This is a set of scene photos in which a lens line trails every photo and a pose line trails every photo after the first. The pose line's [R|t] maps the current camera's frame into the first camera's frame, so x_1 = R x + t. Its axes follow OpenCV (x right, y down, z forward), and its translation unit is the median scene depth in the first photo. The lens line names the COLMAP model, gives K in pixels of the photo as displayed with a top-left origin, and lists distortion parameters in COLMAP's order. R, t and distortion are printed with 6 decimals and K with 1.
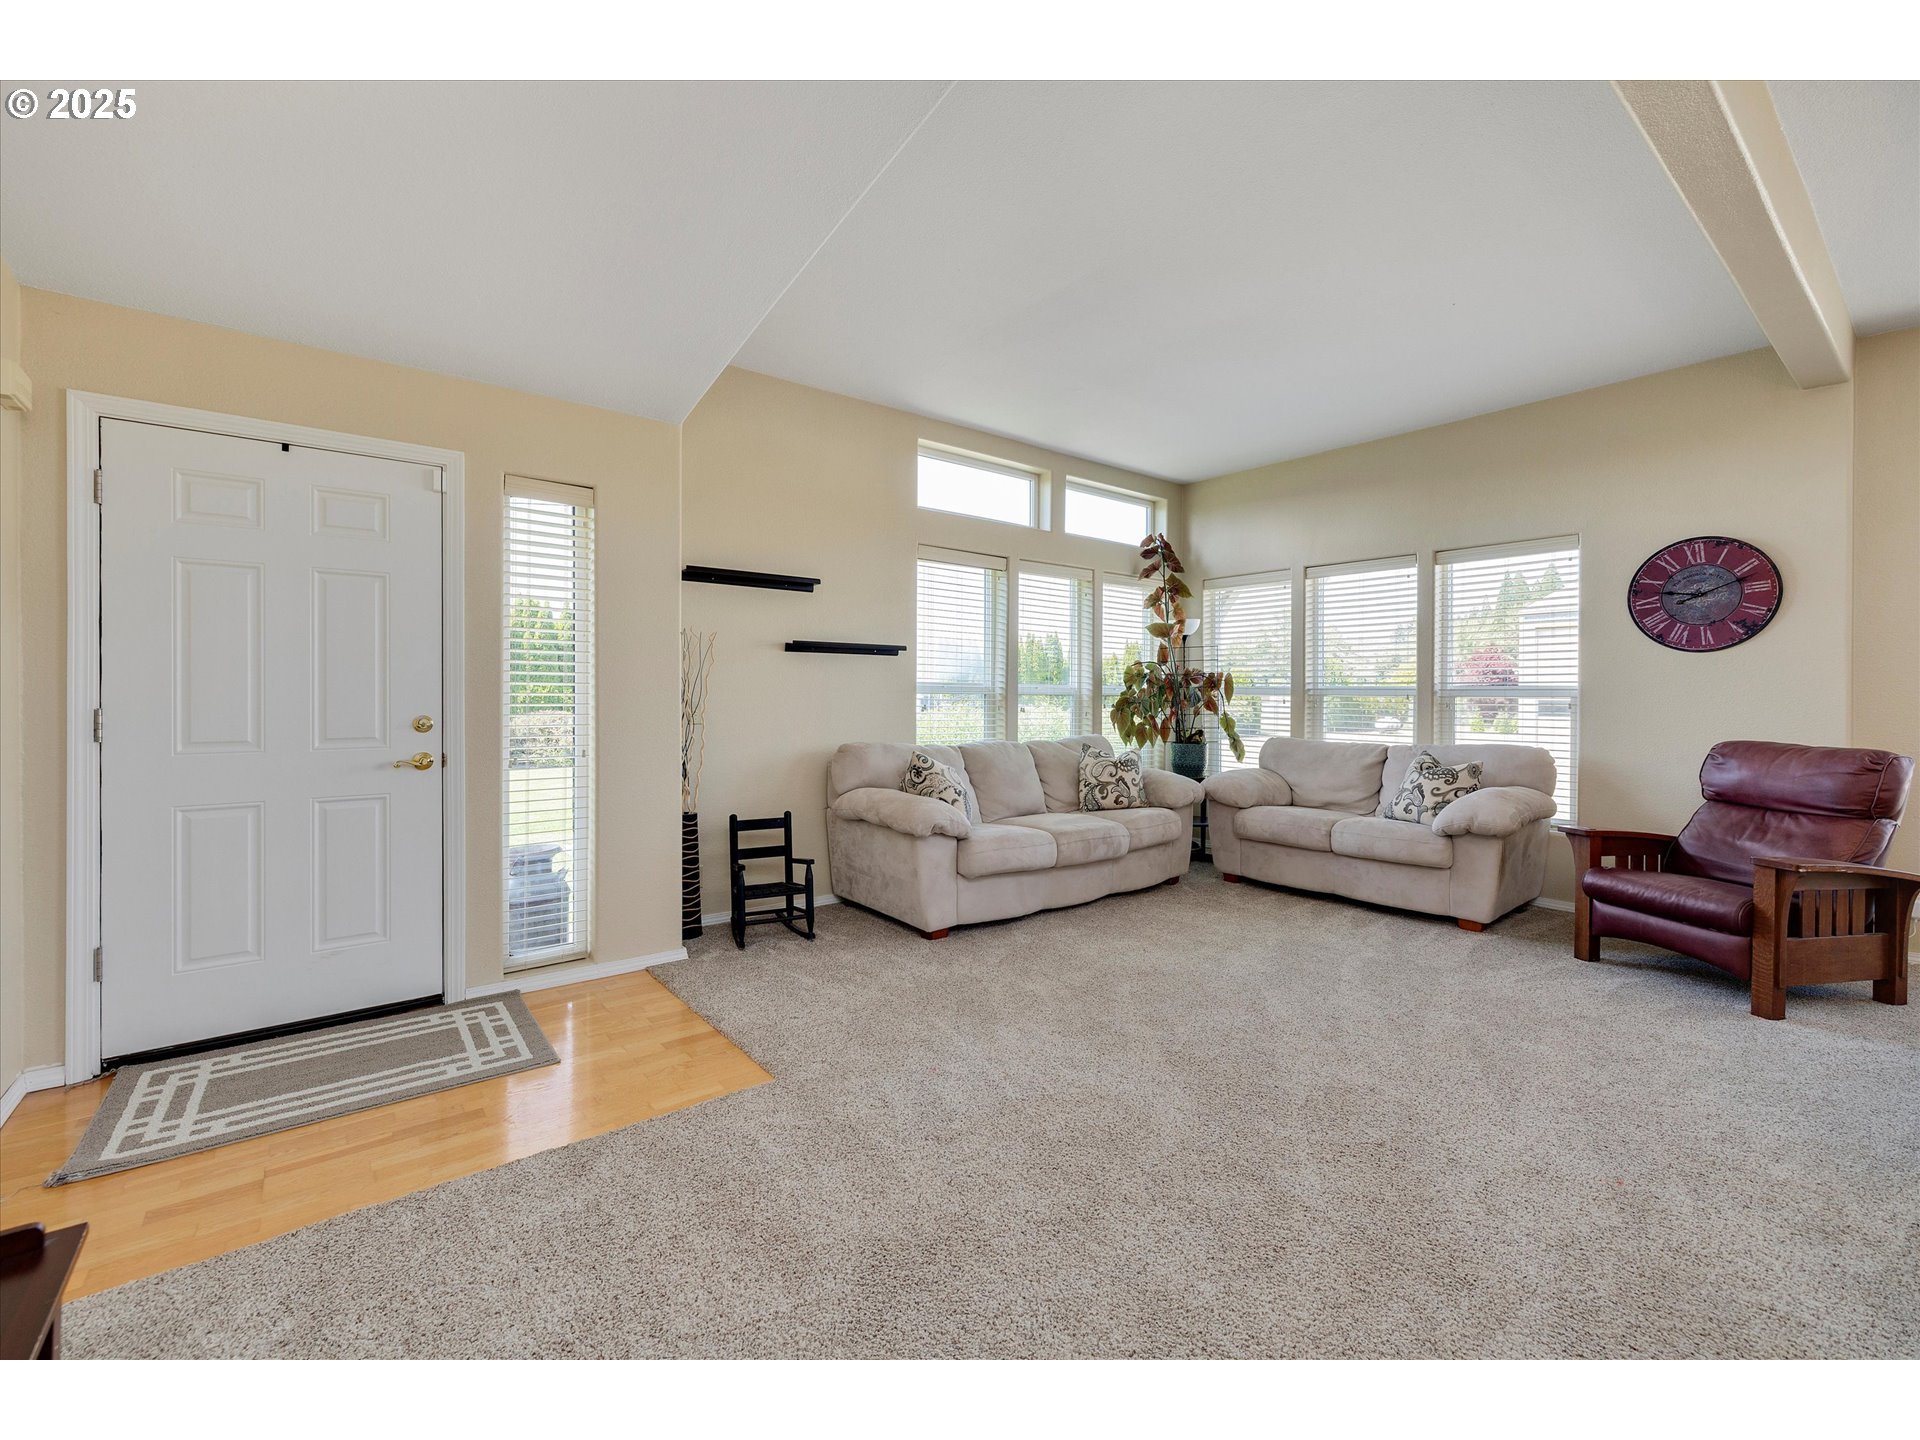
lens RADIAL K [[808.5, 0, 972.2], [0, 808.5, 705.2], [0, 0, 1]] dist [0.000312, 0.000390]
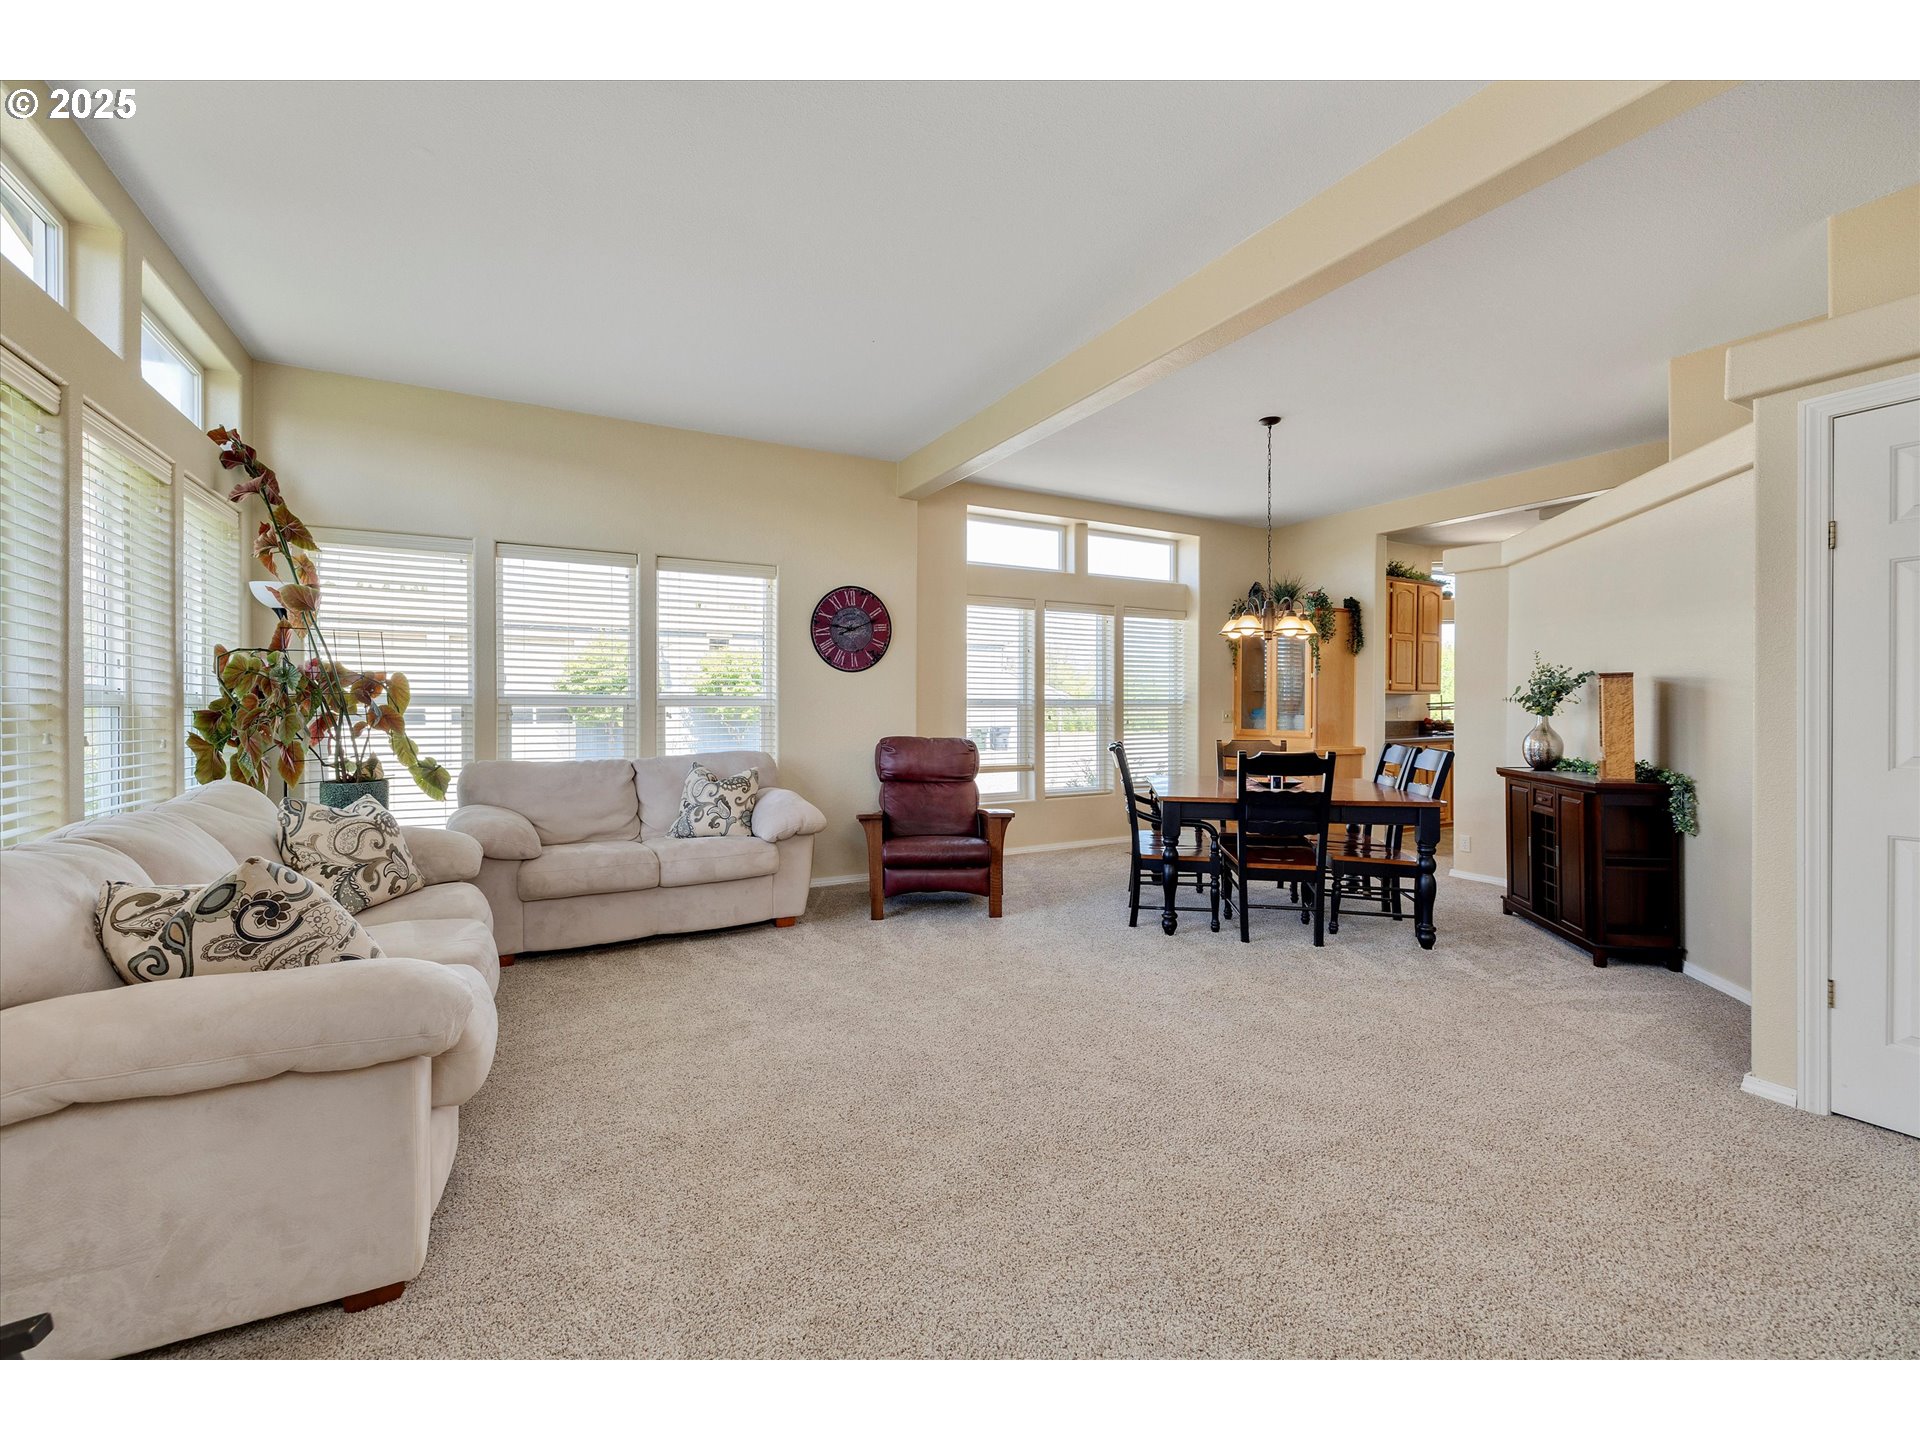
lens RADIAL K [[808.5, 0, 933.7], [0, 808.5, 713.8], [0, 0, 1]] dist [0.000312, 0.000390]
pose [[0.190127, -0.015243, 0.981641, -0.380359], [0.012024, 0.999841, 0.013197, -0.012422], [-0.981686, 0.009294, 0.190280, 0.600831]]
